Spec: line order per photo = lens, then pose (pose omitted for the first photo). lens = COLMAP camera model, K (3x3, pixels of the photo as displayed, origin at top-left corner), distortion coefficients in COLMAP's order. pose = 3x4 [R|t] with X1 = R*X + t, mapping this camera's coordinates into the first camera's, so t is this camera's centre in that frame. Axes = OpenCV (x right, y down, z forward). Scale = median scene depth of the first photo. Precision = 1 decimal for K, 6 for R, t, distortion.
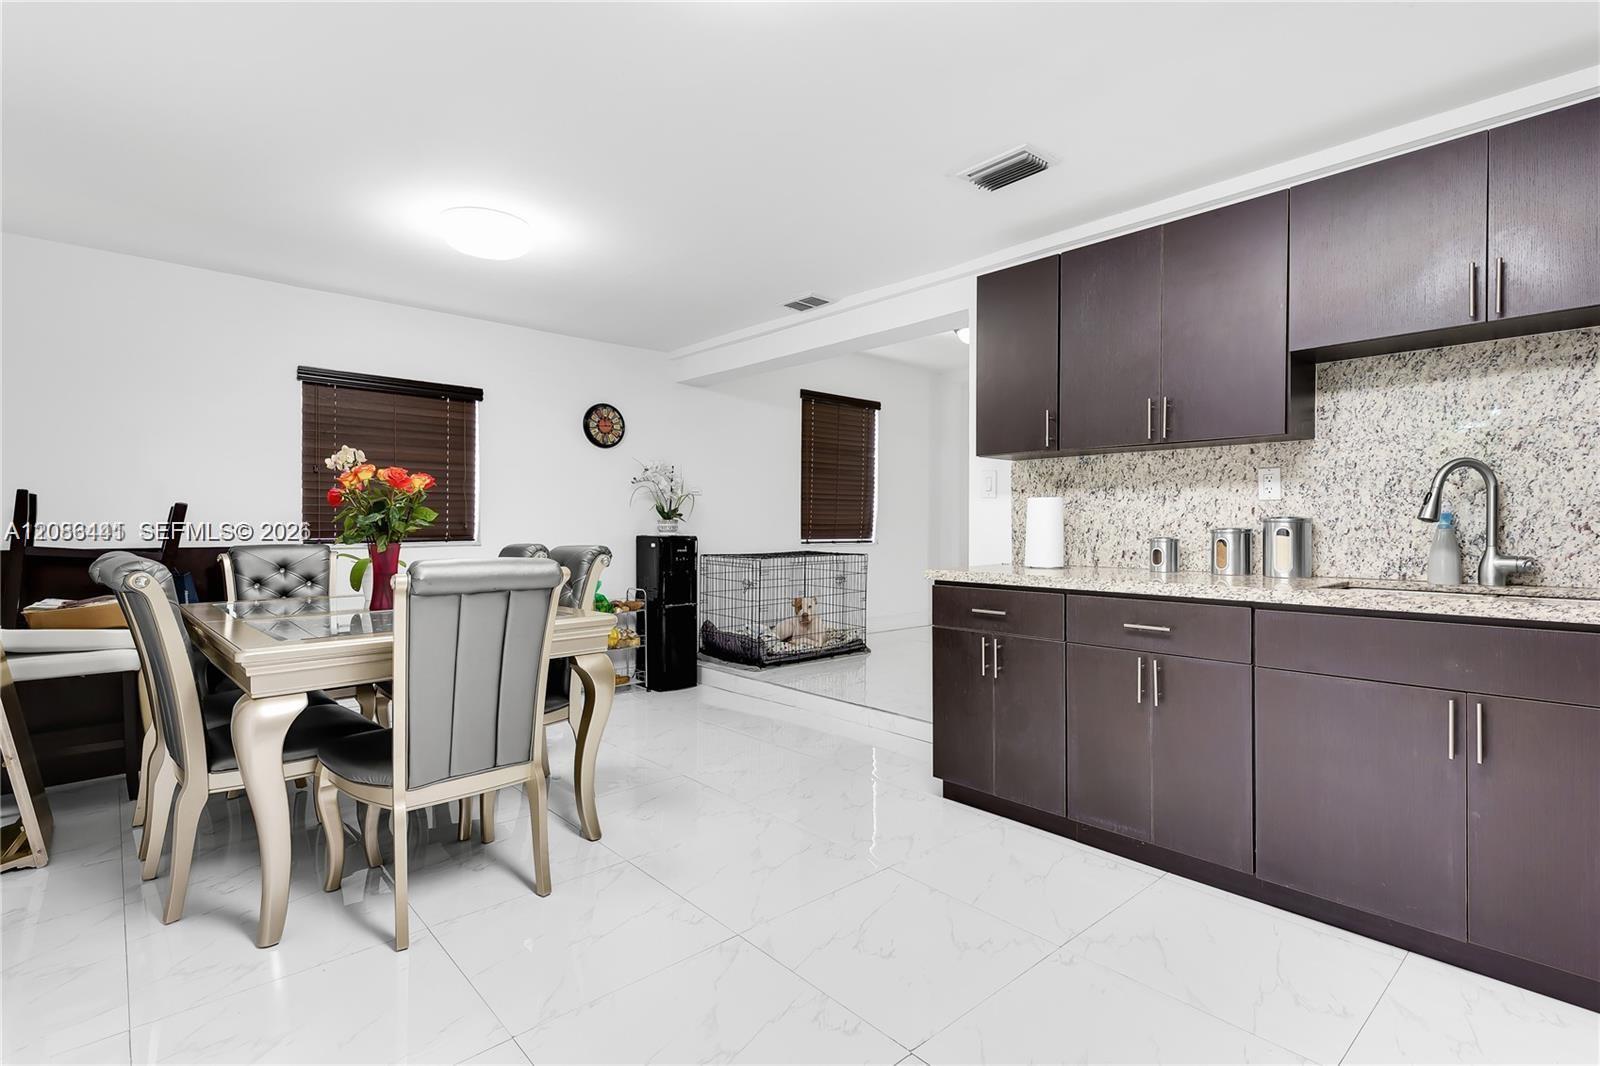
lens RADIAL K [[762.4, 0, 799.4], [0, 762.4, 528.3], [0, 0, 1]] dist [0.012446, -0.002027]
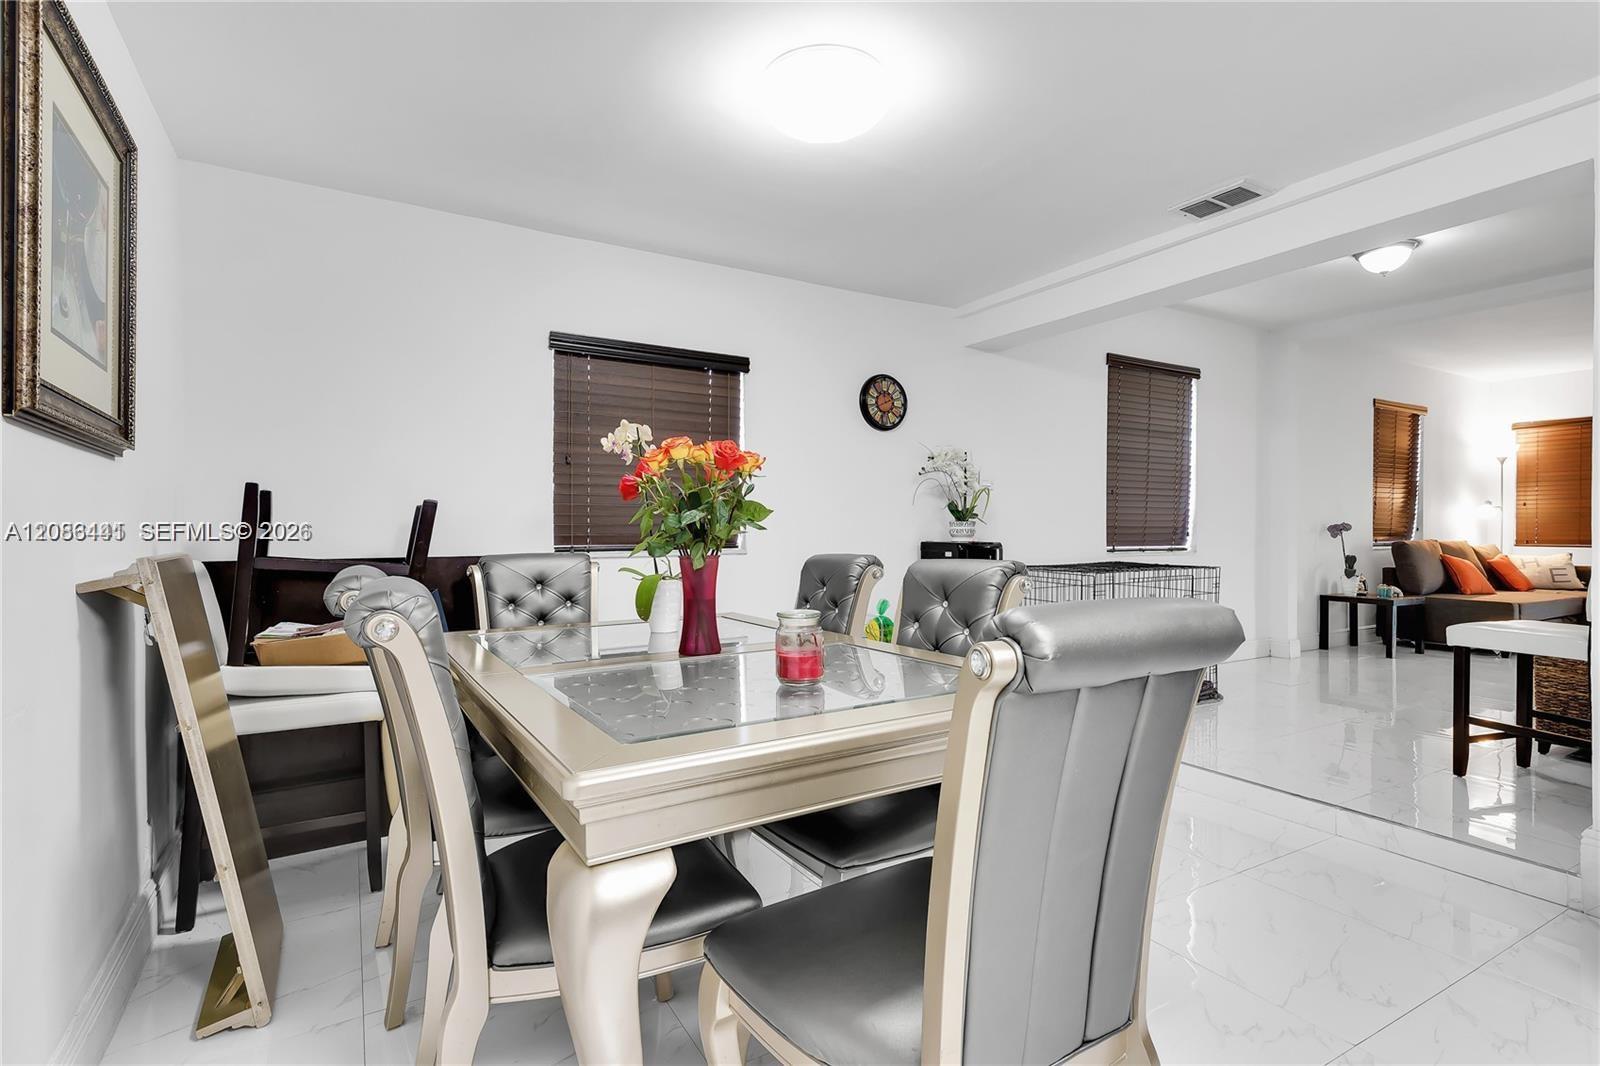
lens RADIAL K [[762.4, 0, 792.8], [0, 762.4, 533.6], [0, 0, 1]] dist [0.012446, -0.002027]
pose [[0.977140, -0.000257, -0.212598, -0.232802], [0.000872, 0.999996, 0.002800, -0.001181], [0.212597, -0.002921, 0.977136, 0.268225]]
